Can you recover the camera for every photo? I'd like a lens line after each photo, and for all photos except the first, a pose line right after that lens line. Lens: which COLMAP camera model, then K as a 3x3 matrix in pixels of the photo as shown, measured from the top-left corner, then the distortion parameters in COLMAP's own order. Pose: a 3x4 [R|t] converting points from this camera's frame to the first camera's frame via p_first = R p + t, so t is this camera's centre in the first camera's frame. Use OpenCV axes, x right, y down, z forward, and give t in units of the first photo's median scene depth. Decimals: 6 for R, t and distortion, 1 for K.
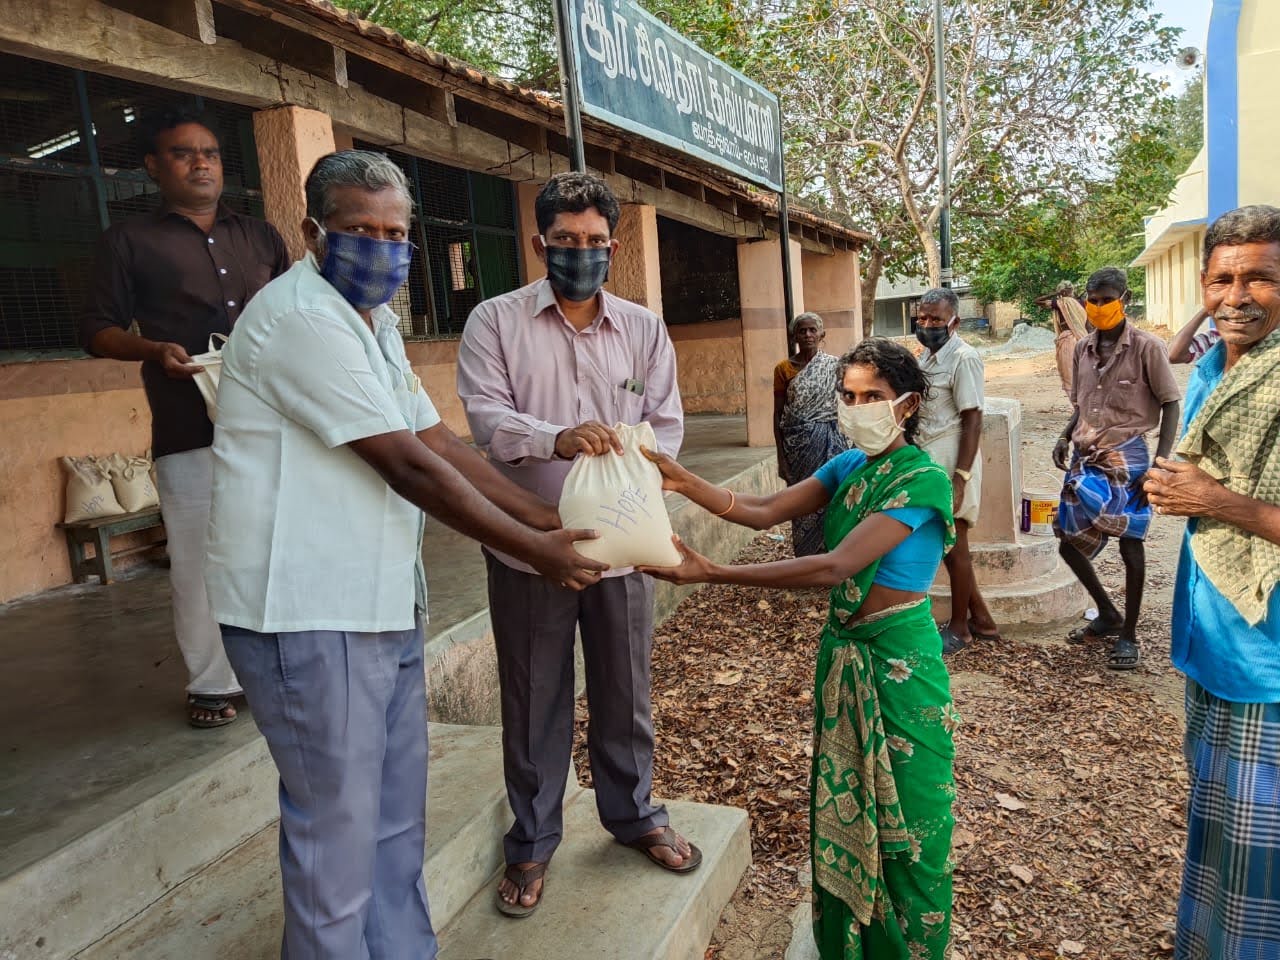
lens RADIAL K [[945.0, 0, 638.5], [0, 945.0, 470.2], [0, 0, 1]] dist [0.093090, -0.121651]
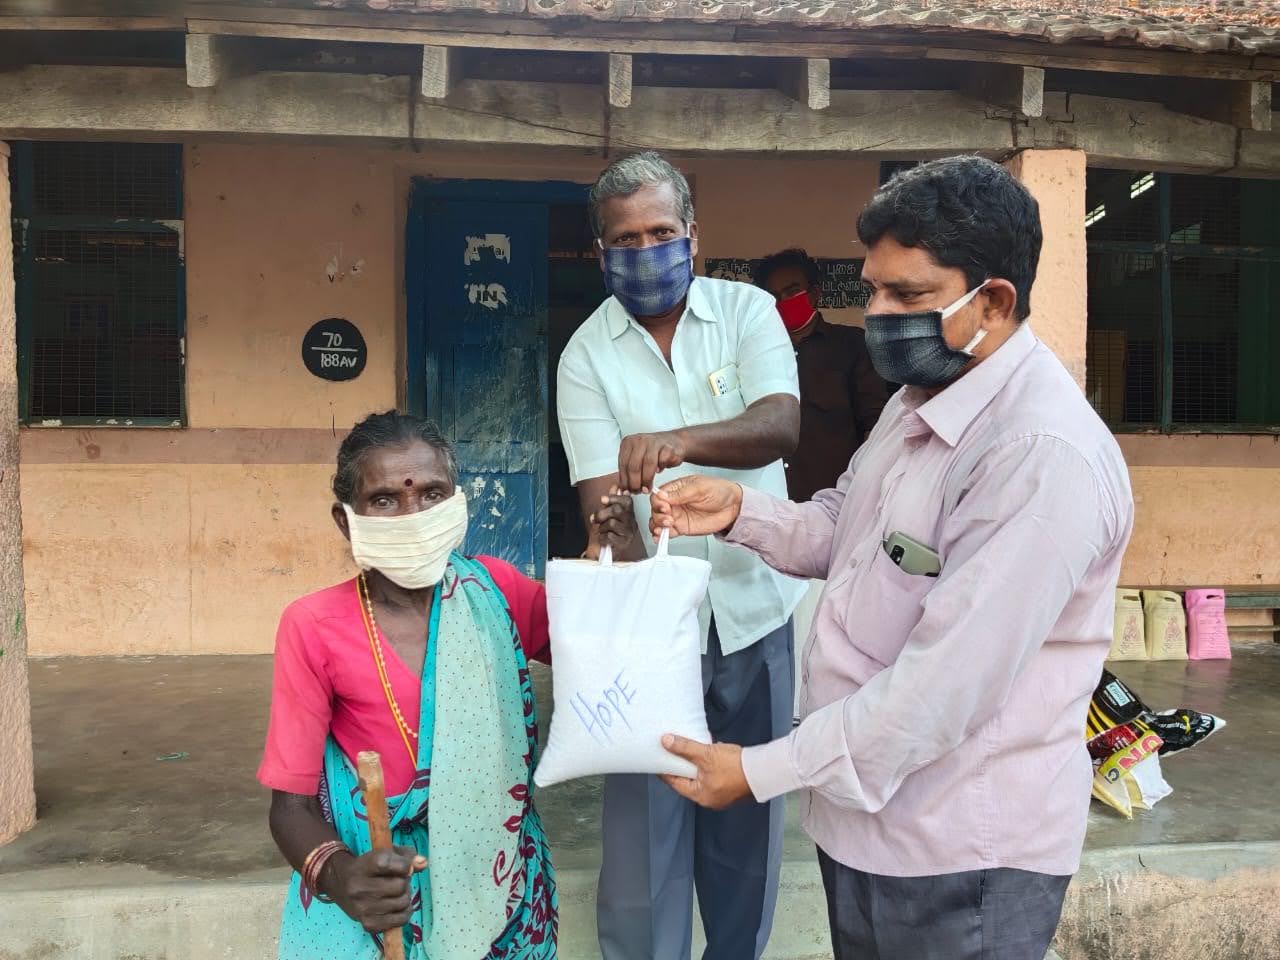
lens RADIAL K [[945.0, 0, 636.4], [0, 945.0, 487.1], [0, 0, 1]] dist [0.093090, -0.121651]
pose [[0.459652, 0.115065, -0.880613, 0.207406], [-0.161483, 0.985870, 0.044530, -0.061240], [0.873294, 0.121736, 0.471739, 0.287417]]
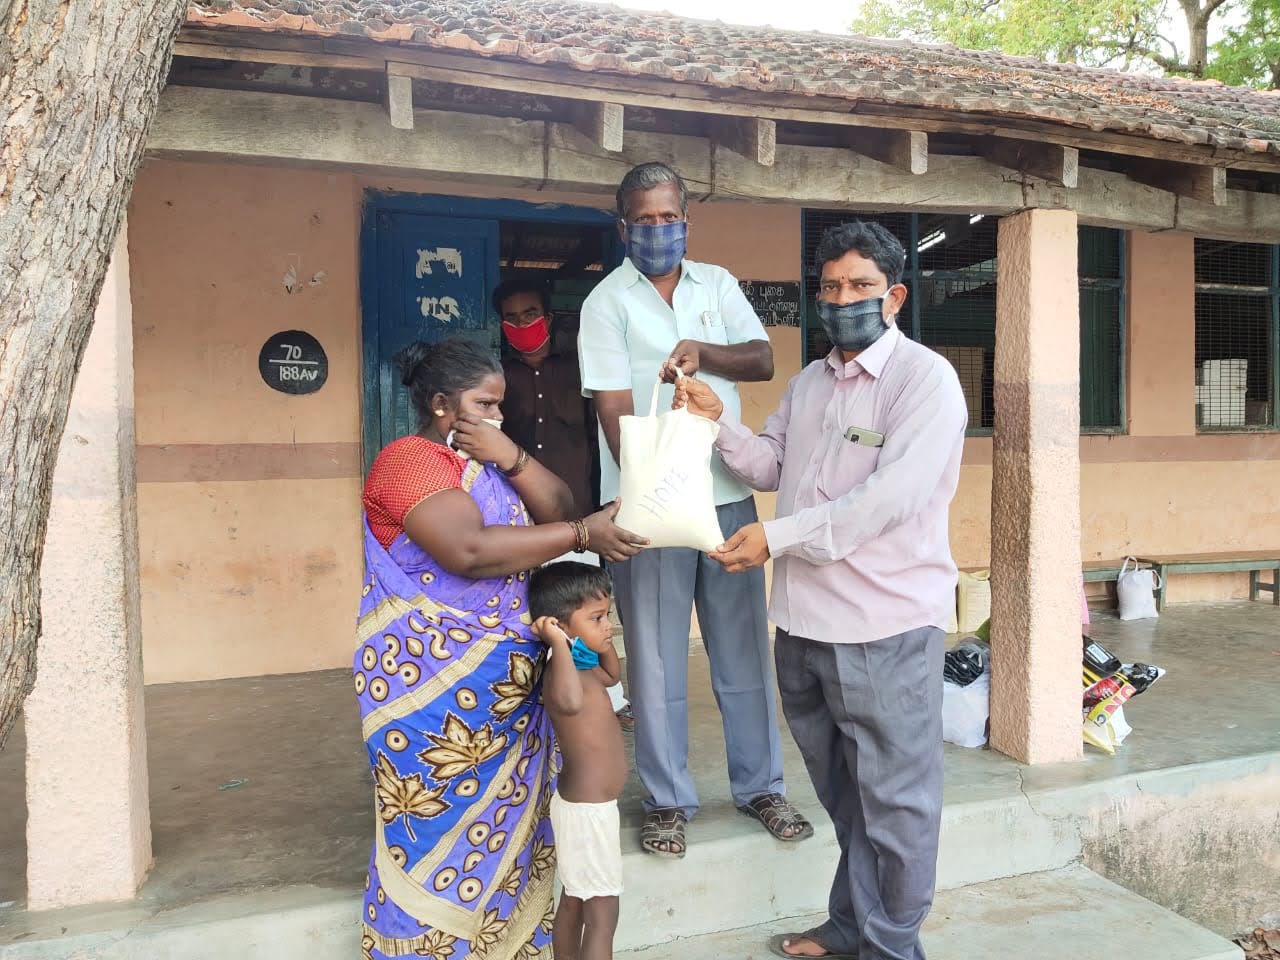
lens RADIAL K [[945.0, 0, 638.6], [0, 945.0, 488.7], [0, 0, 1]] dist [0.093090, -0.121651]
pose [[0.653744, 0.100836, -0.749968, 0.127305], [-0.140989, 0.989959, 0.010203, -0.033986], [0.743466, 0.099067, 0.661396, 0.045552]]
